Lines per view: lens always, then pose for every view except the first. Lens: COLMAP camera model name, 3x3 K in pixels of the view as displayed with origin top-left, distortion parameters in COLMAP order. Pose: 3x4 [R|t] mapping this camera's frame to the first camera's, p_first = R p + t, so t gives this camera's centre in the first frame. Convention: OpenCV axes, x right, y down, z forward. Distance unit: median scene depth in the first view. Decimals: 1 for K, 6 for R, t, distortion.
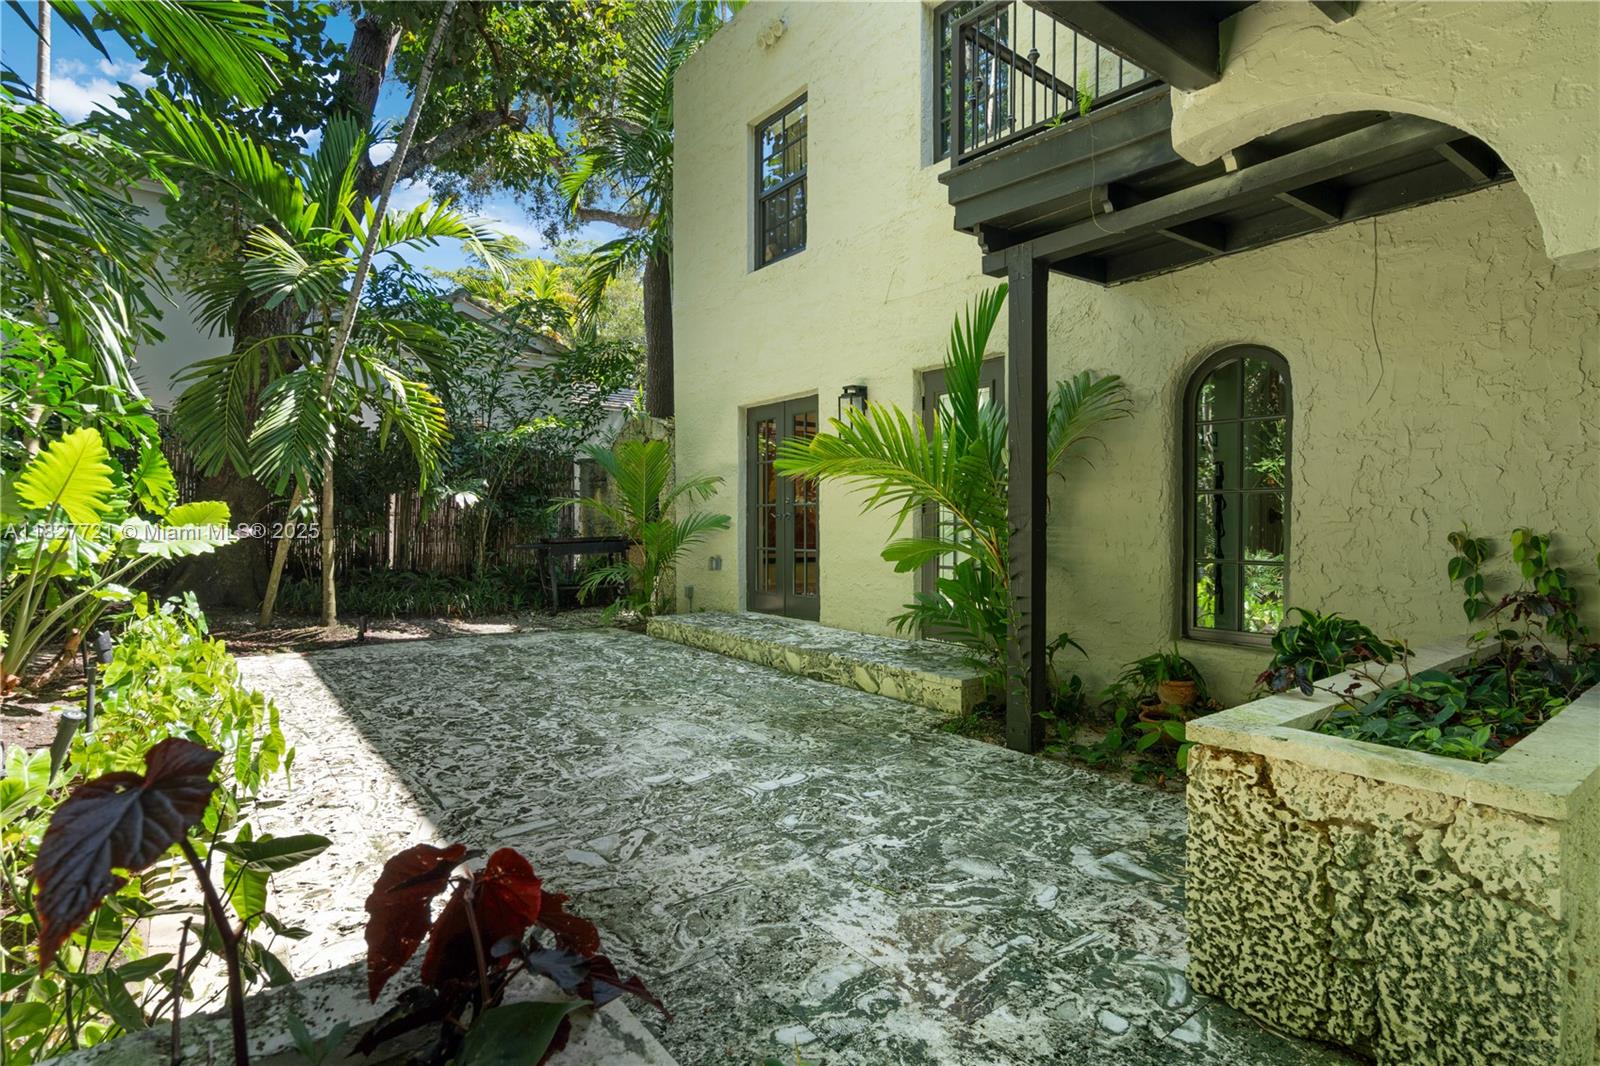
lens RADIAL K [[785.9, 0, 790.3], [0, 785.9, 528.3], [0, 0, 1]] dist [-0.001516, -0.000396]
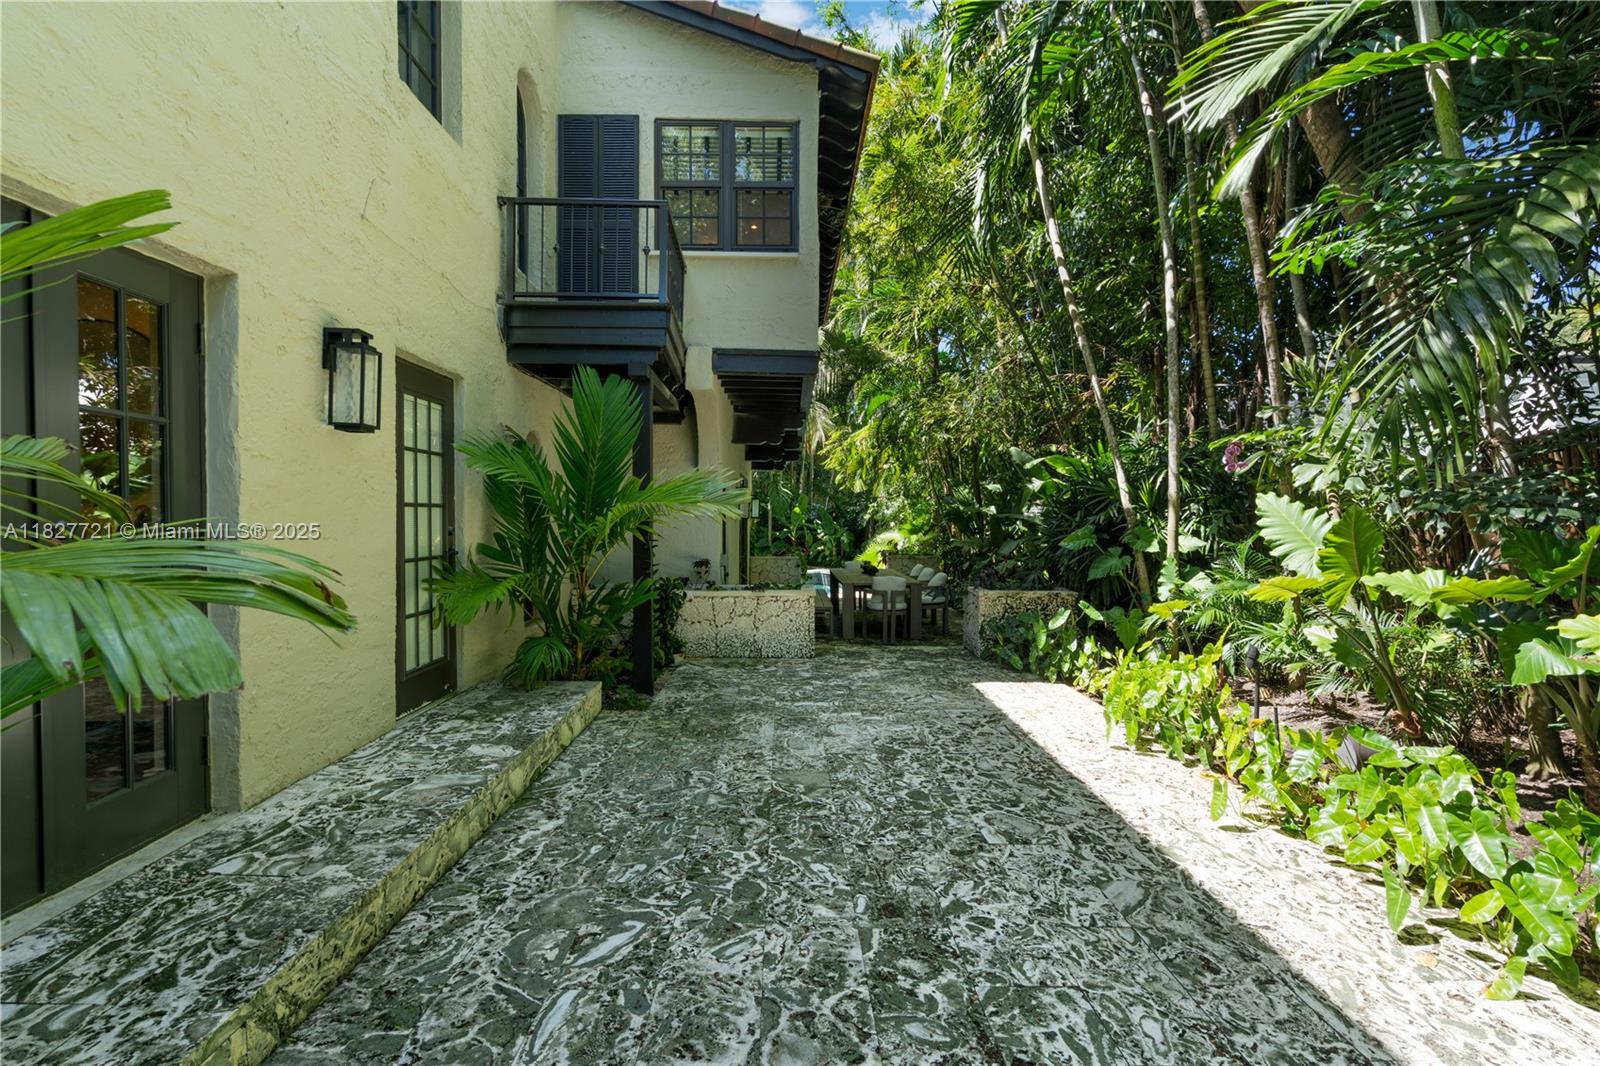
lens RADIAL K [[721.9, 0, 787.9], [0, 721.9, 531.7], [0, 0, 1]] dist [-0.002005, 0.001307]
pose [[-0.796876, -0.013755, 0.603986, -0.805695], [0.002414, 0.999660, 0.025952, -0.078360], [-0.604138, 0.022139, -0.796572, 2.019464]]
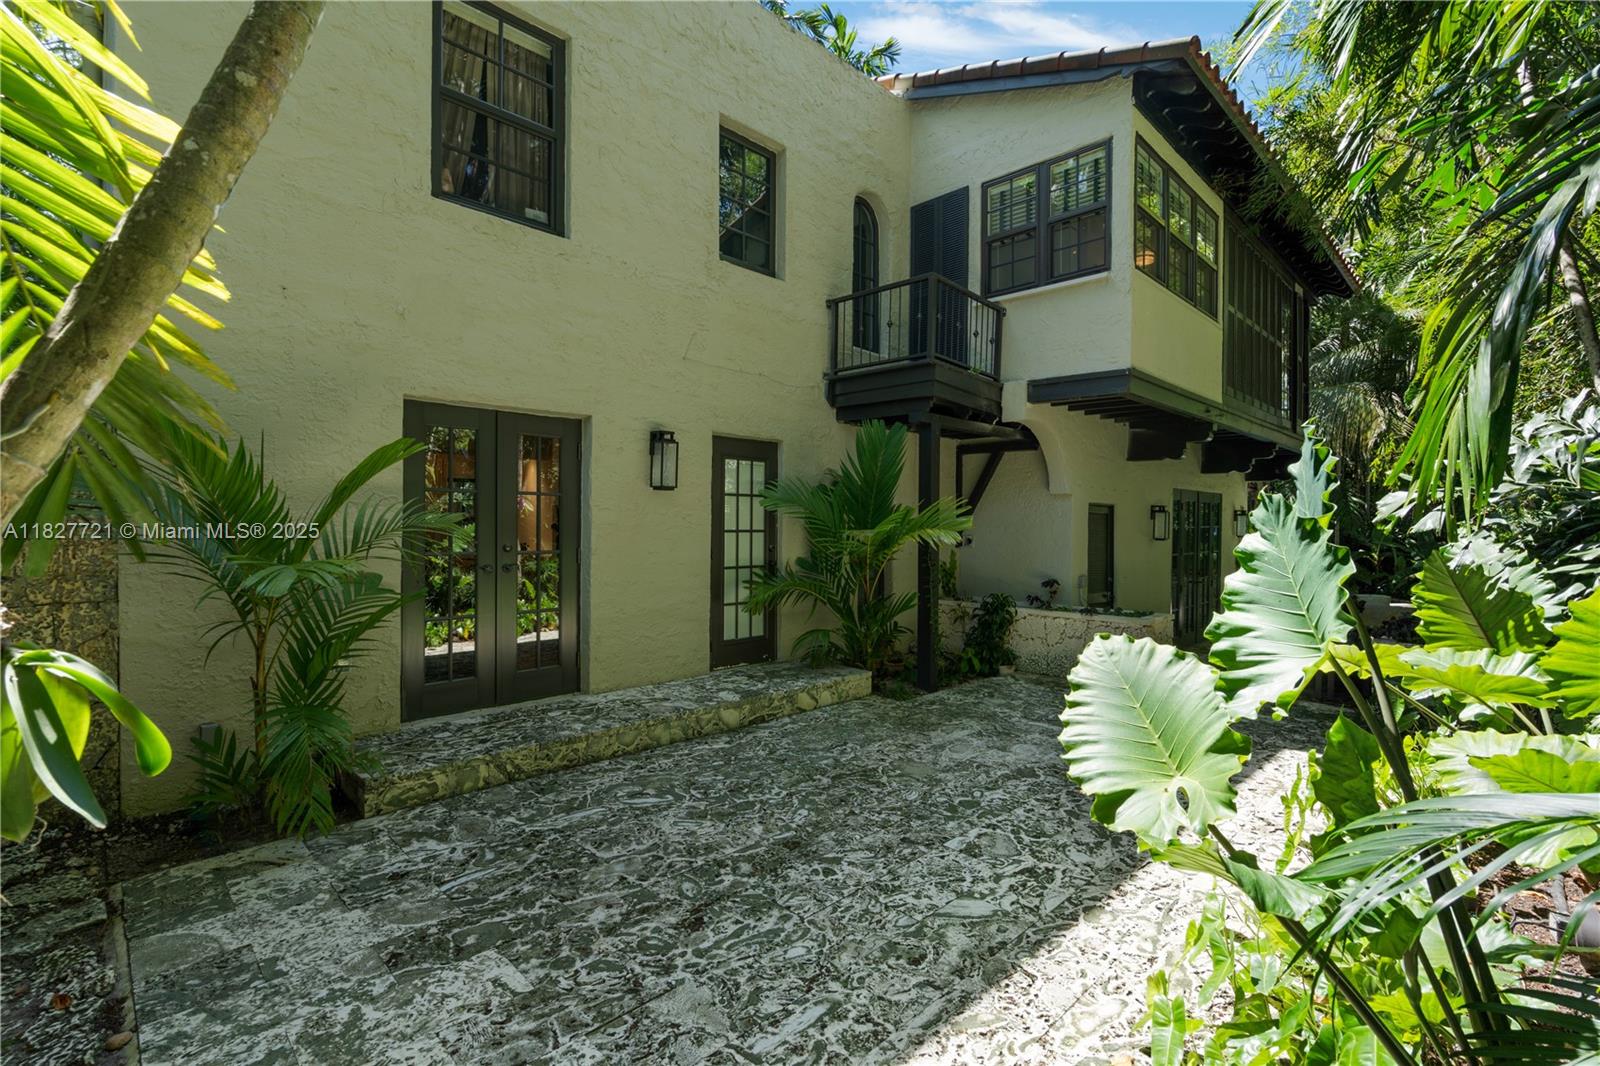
lens RADIAL K [[721.9, 0, 791.3], [0, 721.9, 528.7], [0, 0, 1]] dist [-0.002005, 0.001307]
pose [[-0.116658, -0.006999, 0.993148, -1.356848], [0.000112, 0.999975, 0.007061, -0.109423], [-0.993172, 0.000935, -0.116654, 1.556919]]
